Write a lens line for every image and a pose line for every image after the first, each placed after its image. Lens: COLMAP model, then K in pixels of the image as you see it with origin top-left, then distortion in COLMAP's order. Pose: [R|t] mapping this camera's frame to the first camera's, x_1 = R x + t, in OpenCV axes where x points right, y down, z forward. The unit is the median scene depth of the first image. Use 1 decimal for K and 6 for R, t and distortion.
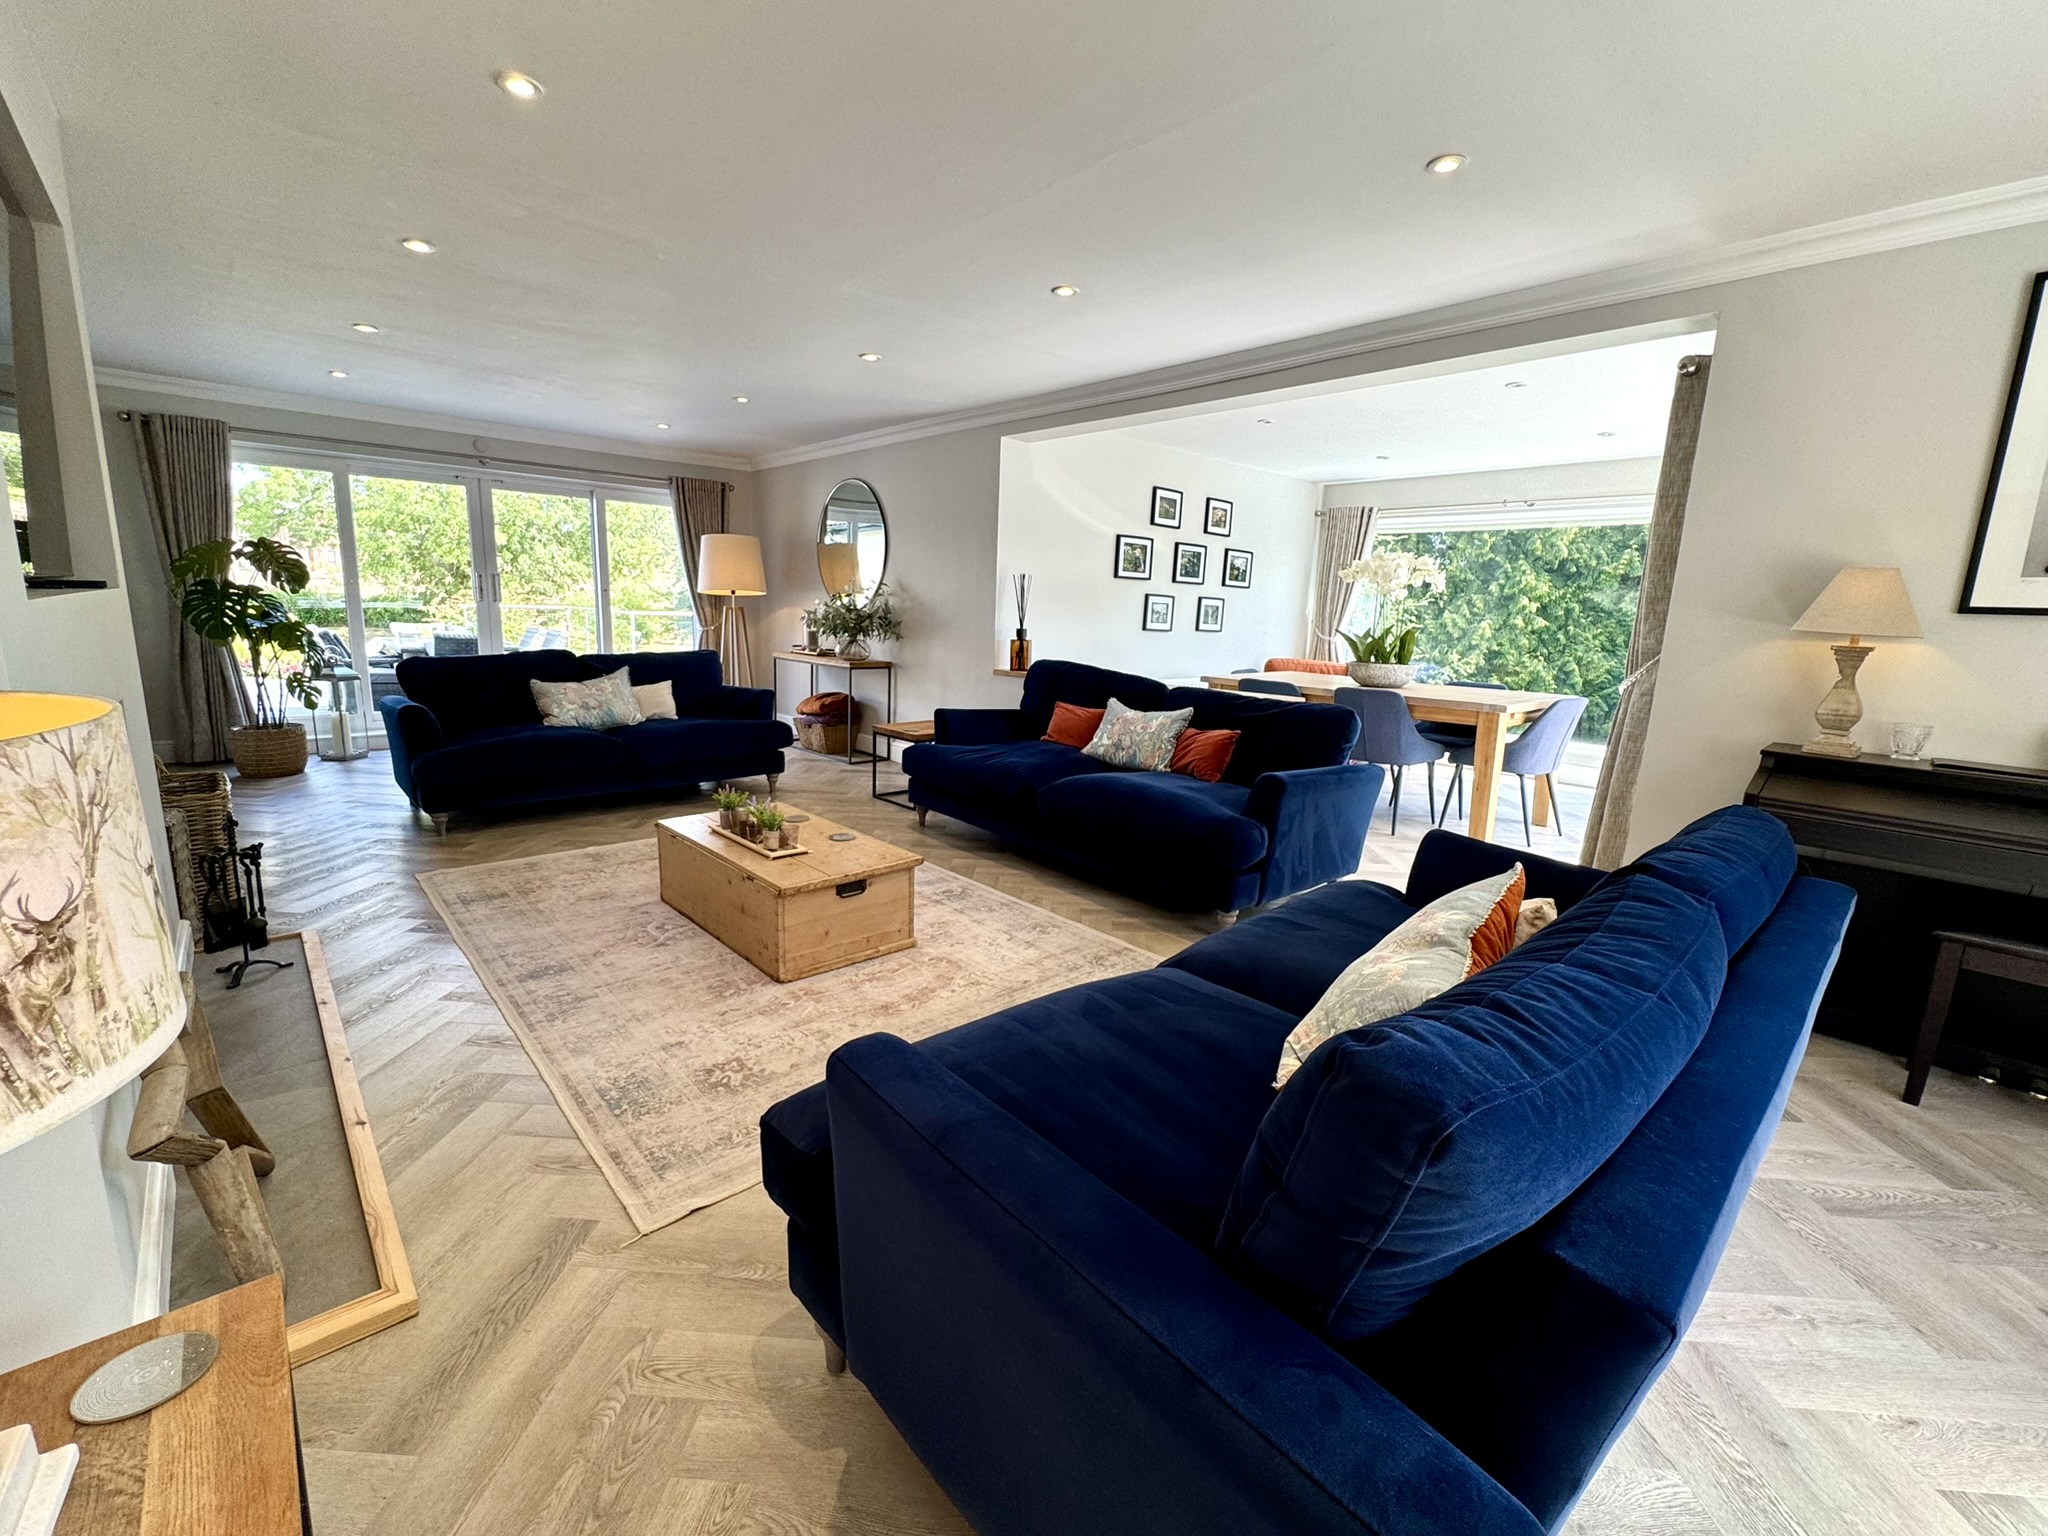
lens RADIAL K [[861.7, 0, 1018.7], [0, 861.7, 773.3], [0, 0, 1]] dist [-0.001633, 0.000722]
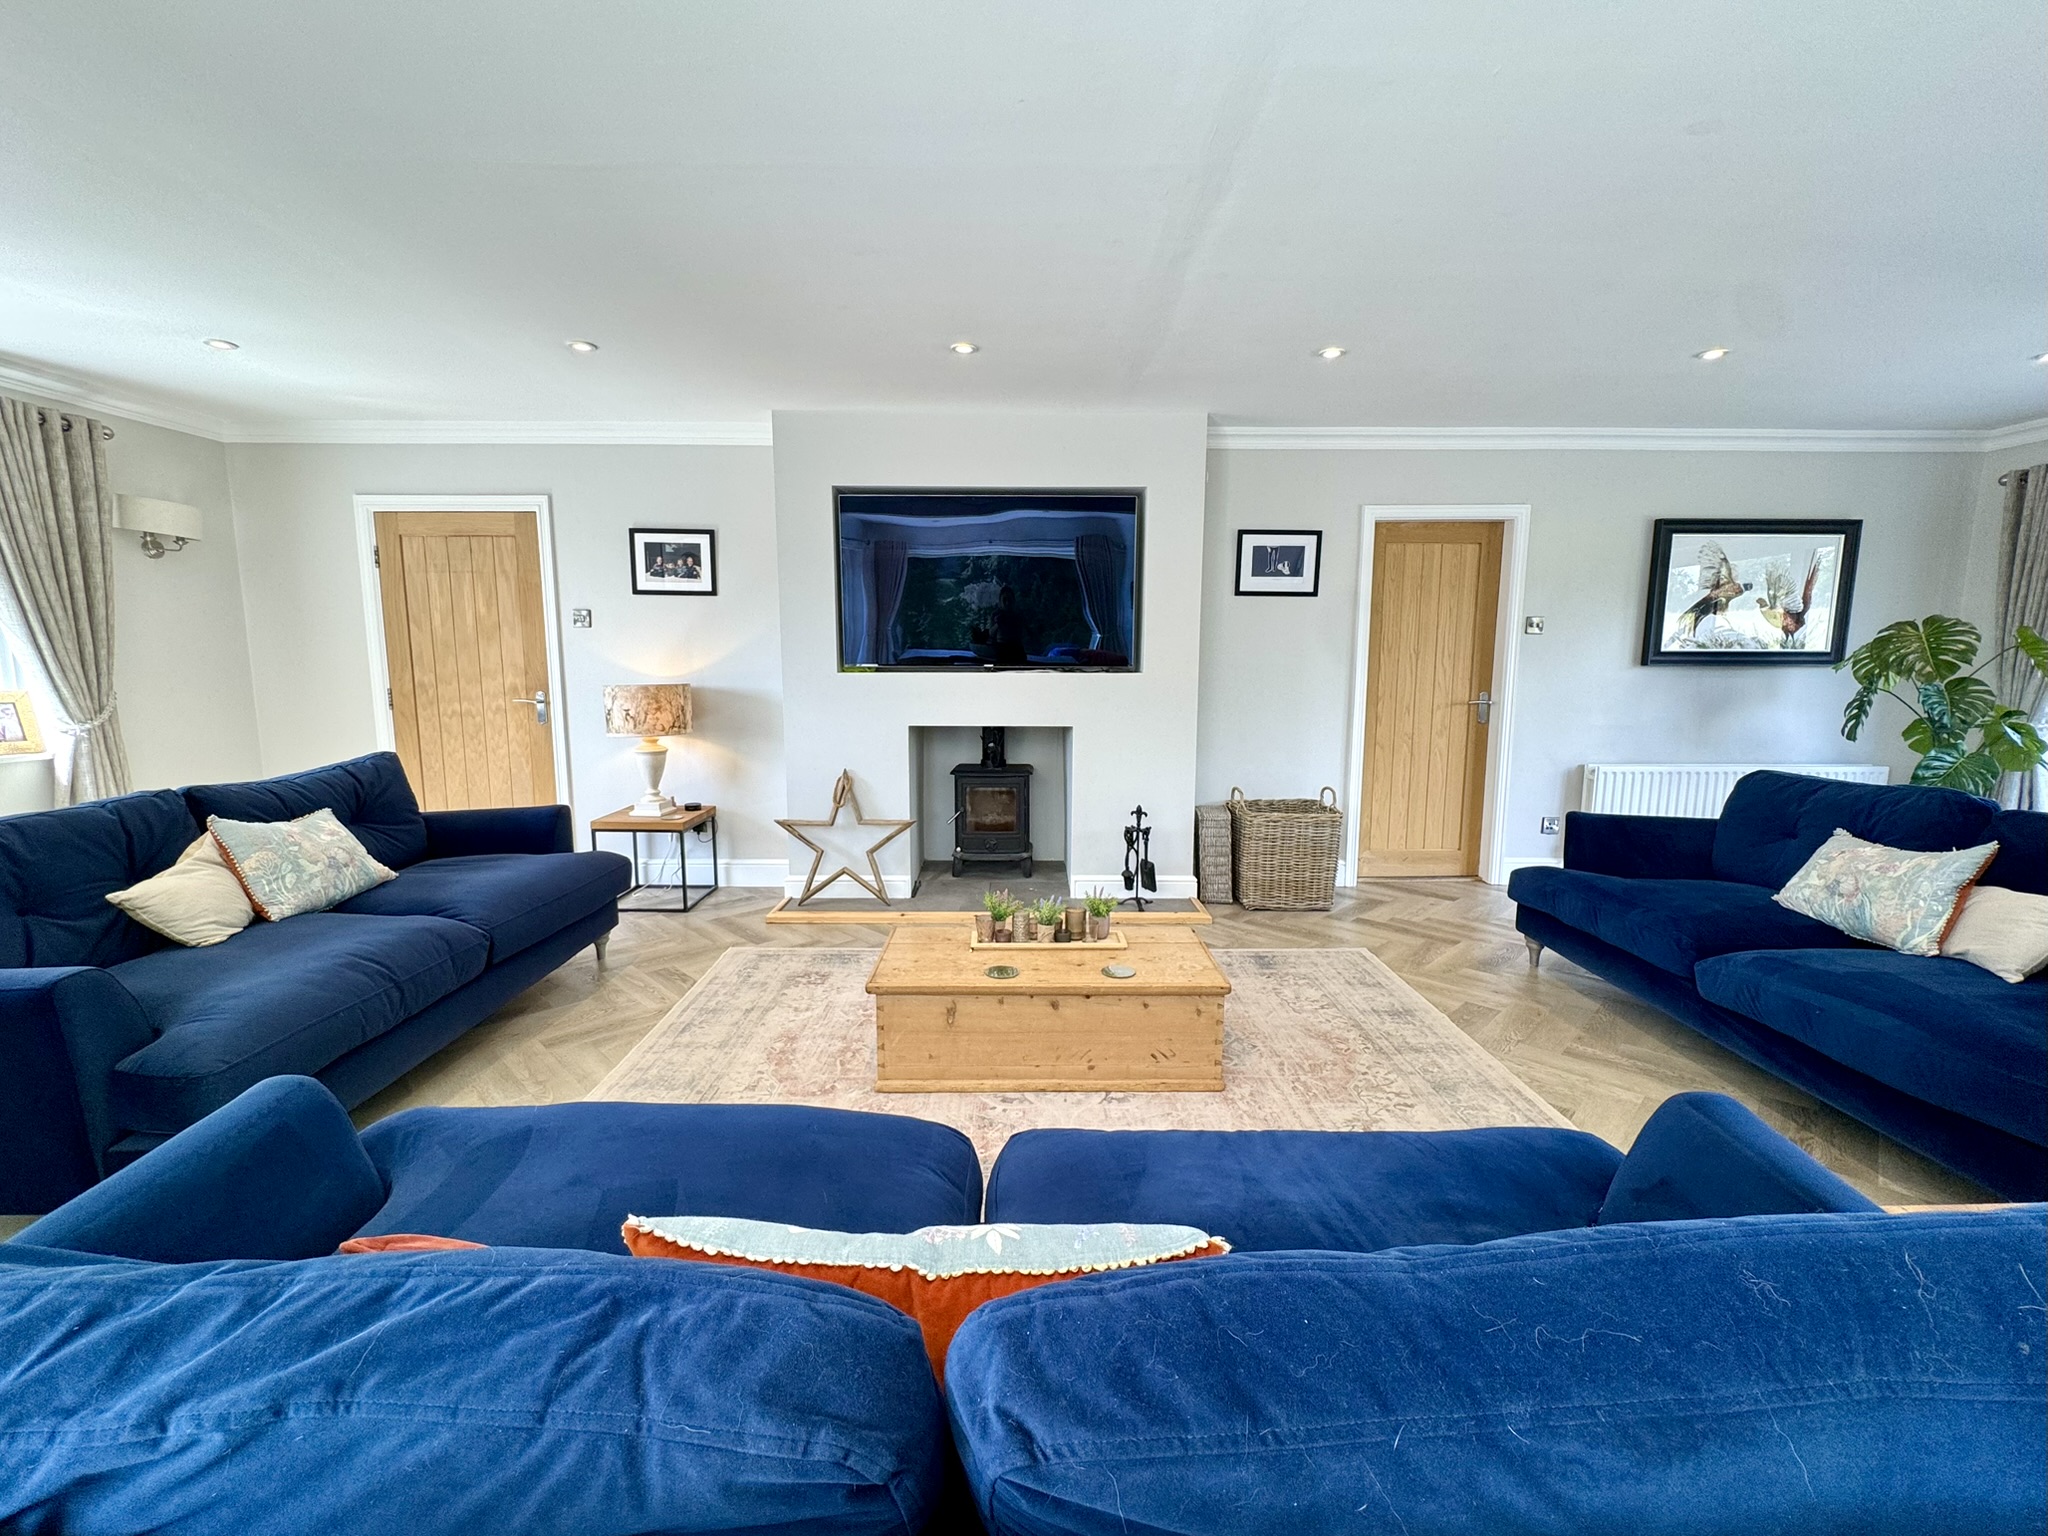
lens RADIAL K [[861.7, 0, 1021.0], [0, 861.7, 763.7], [0, 0, 1]] dist [-0.001633, 0.000722]
pose [[-0.666427, 0.062661, -0.742933, 0.360484], [-0.167799, 0.958292, 0.231344, -0.296853], [0.726443, 0.278837, -0.628117, 1.464498]]
